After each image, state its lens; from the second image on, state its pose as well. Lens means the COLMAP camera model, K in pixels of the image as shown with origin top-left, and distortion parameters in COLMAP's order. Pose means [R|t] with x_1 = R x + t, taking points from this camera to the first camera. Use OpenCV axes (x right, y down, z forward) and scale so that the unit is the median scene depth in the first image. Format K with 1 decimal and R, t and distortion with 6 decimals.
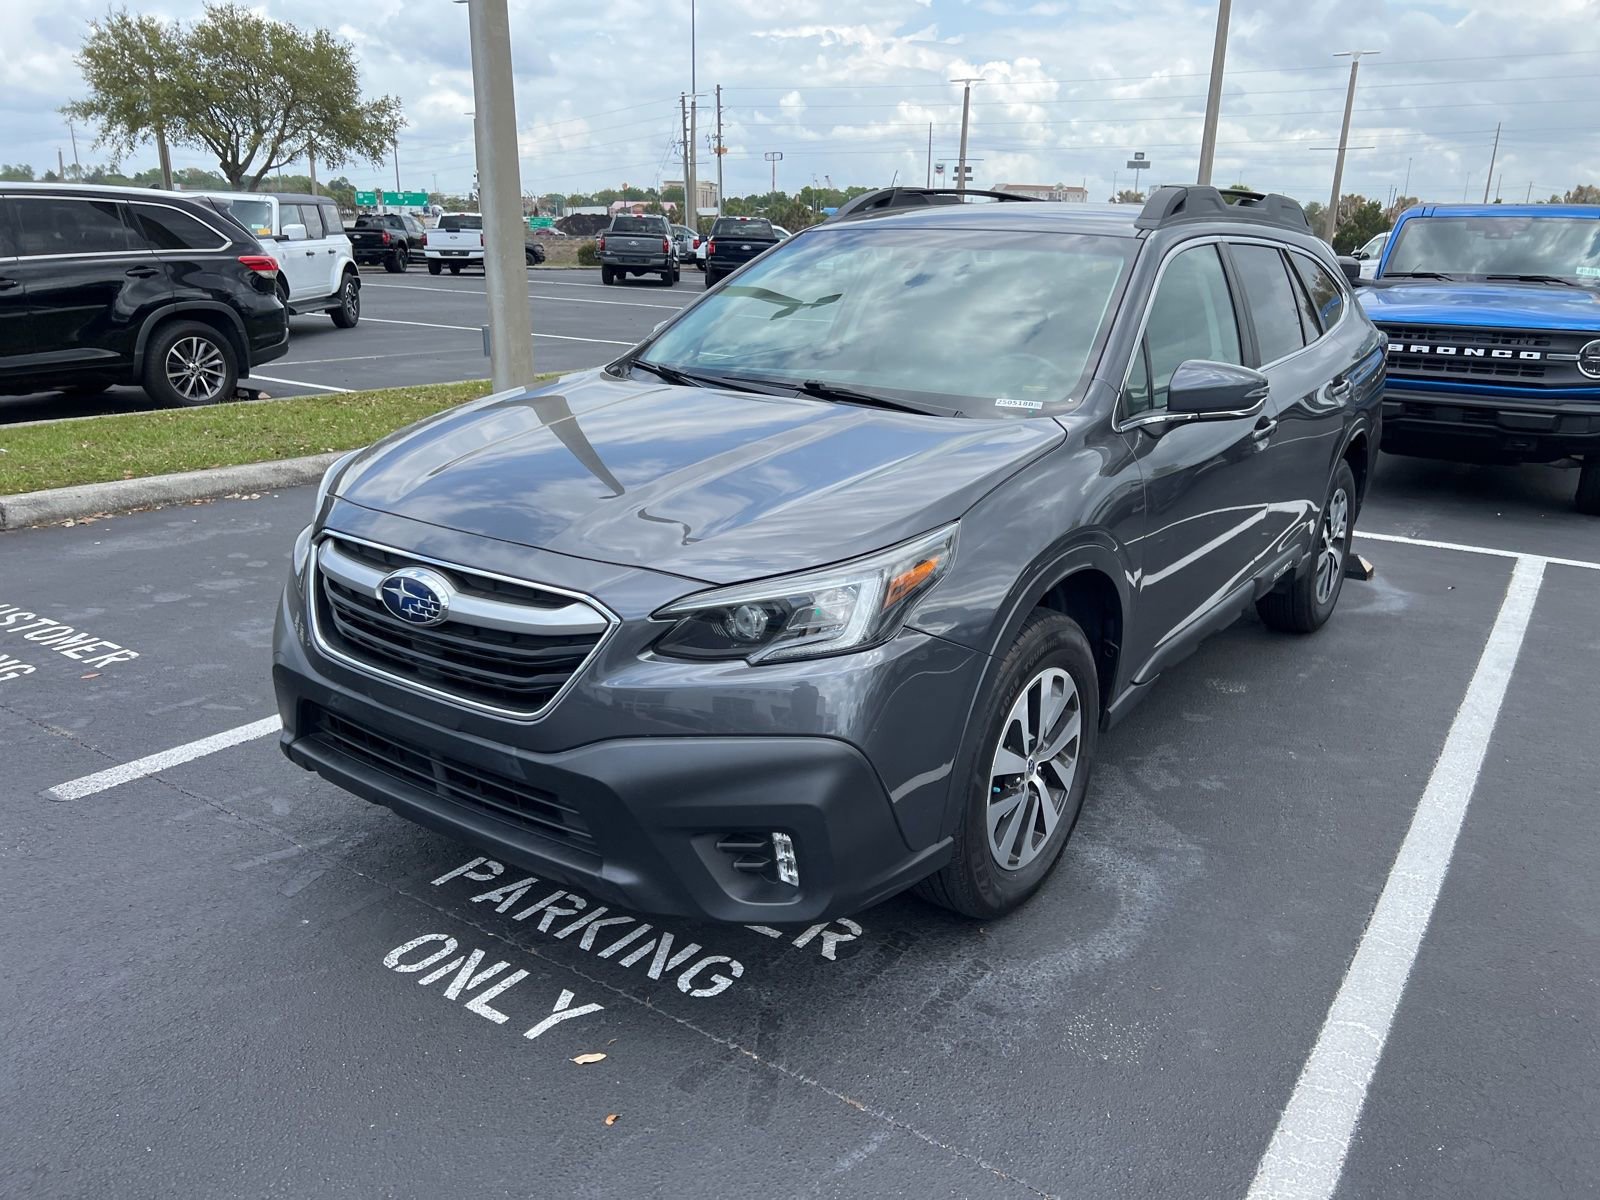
lens RADIAL K [[1210.0, 0, 822.6], [0, 1210.0, 597.3], [0, 0, 1]] dist [0.058754, -0.063850]
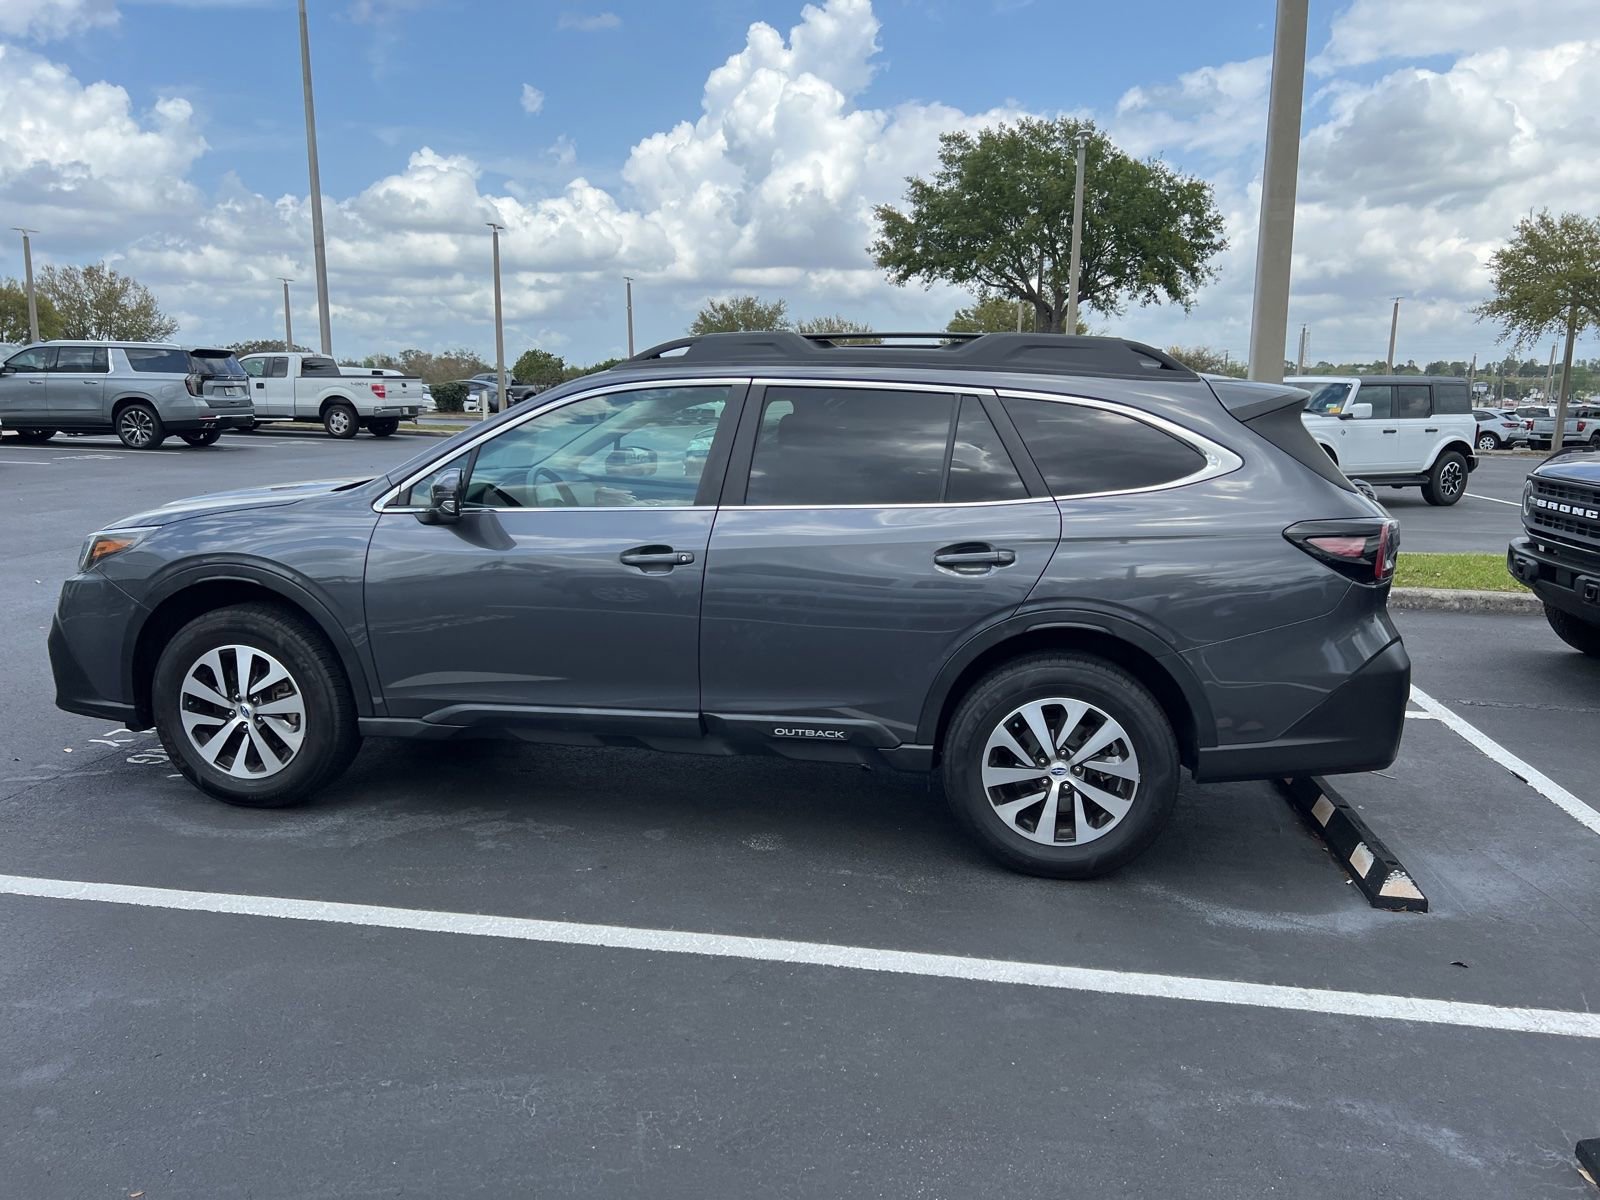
lens RADIAL K [[1212.3, 0, 817.6], [0, 1212.3, 614.9], [0, 0, 1]] dist [0.057760, -0.061980]
pose [[0.429348, 0.149527, -0.890675, 0.973477], [-0.268357, 0.962779, 0.032271, -0.115724], [0.862348, 0.225164, 0.453494, 0.481413]]
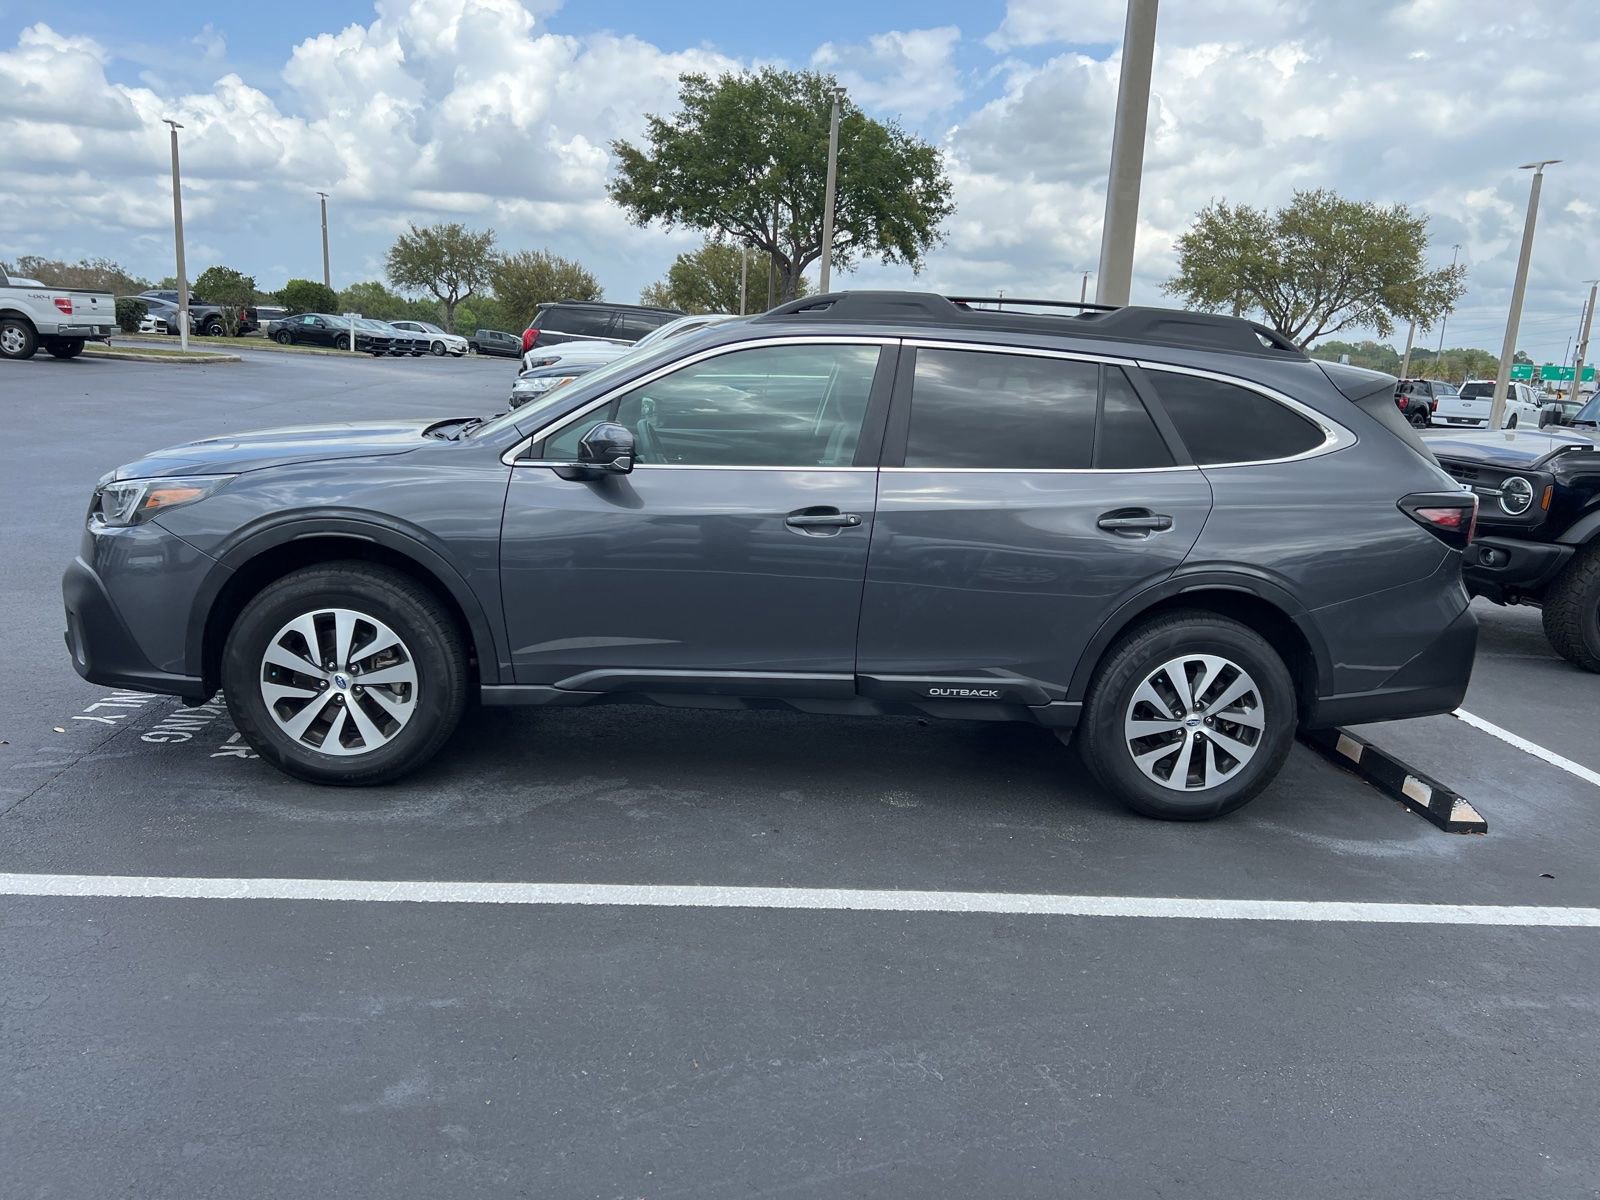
lens RADIAL K [[1212.3, 0, 817.6], [0, 1212.3, 614.9], [0, 0, 1]] dist [0.057760, -0.061980]
pose [[0.637005, 0.183508, -0.748698, 0.820827], [-0.270746, 0.962635, 0.005589, -0.045892], [0.721748, 0.199147, 0.662887, 0.247538]]
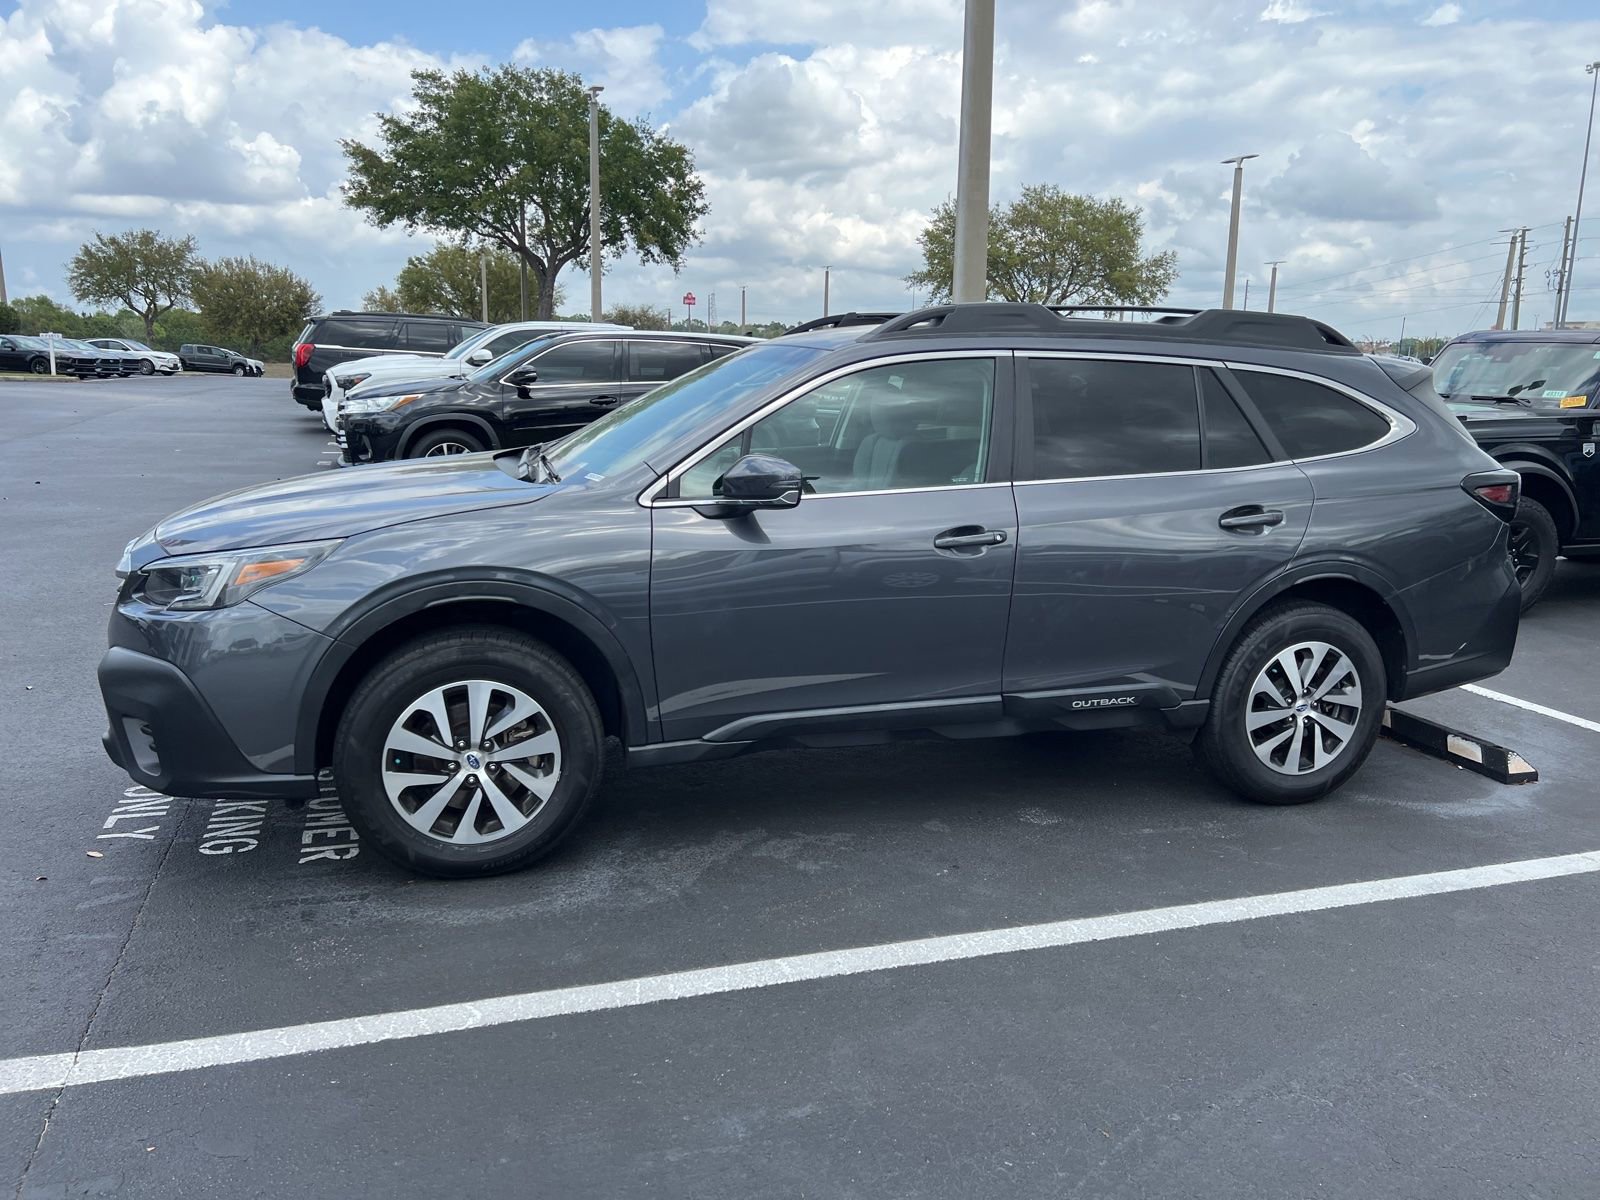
lens RADIAL K [[1210.0, 0, 822.6], [0, 1210.0, 597.3], [0, 0, 1]] dist [0.058754, -0.063850]
pose [[0.791977, 0.115368, -0.599552, 0.624359], [-0.182369, 0.981856, -0.051968, -0.012021], [0.582678, 0.150497, 0.798647, 0.109607]]
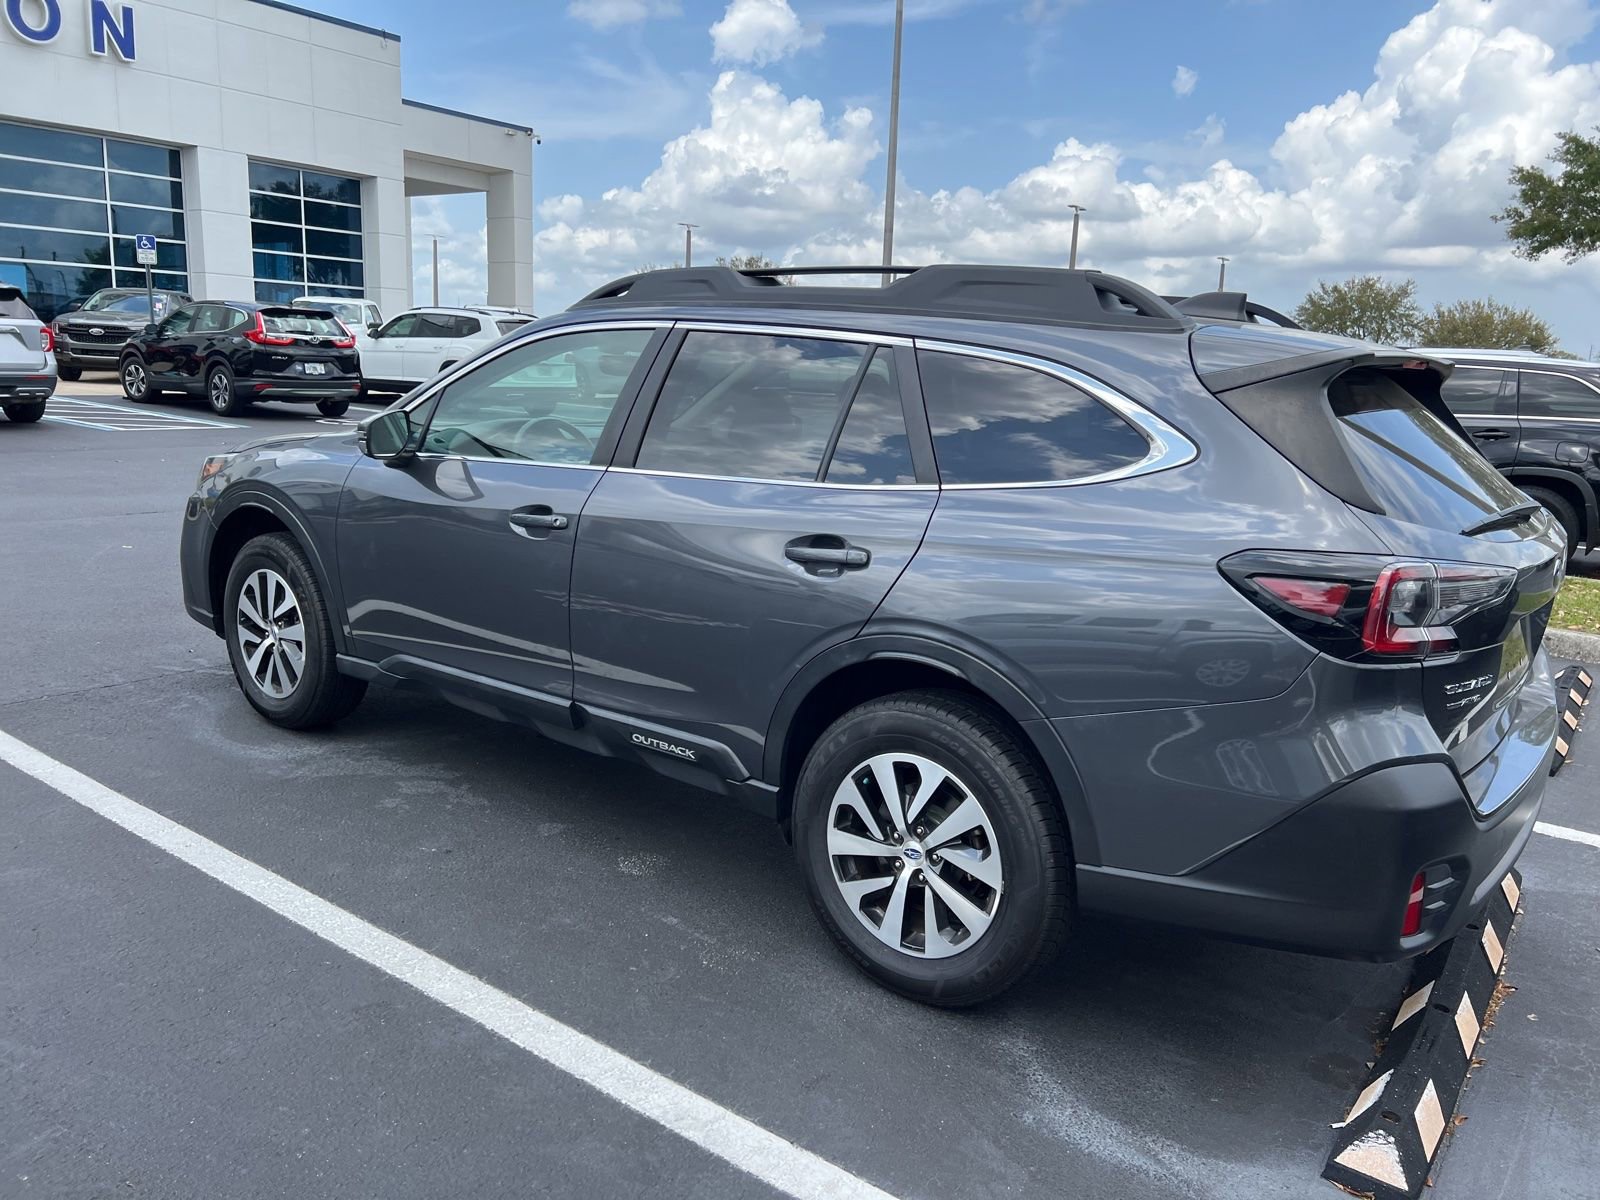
lens RADIAL K [[1217.9, 0, 812.8], [0, 1217.9, 595.1], [0, 0, 1]] dist [0.053009, -0.049424]
pose [[-0.048936, 0.167971, -0.984577, 0.916714], [-0.337027, 0.925166, 0.174586, -0.227235], [0.940222, 0.340373, 0.011337, 0.872901]]
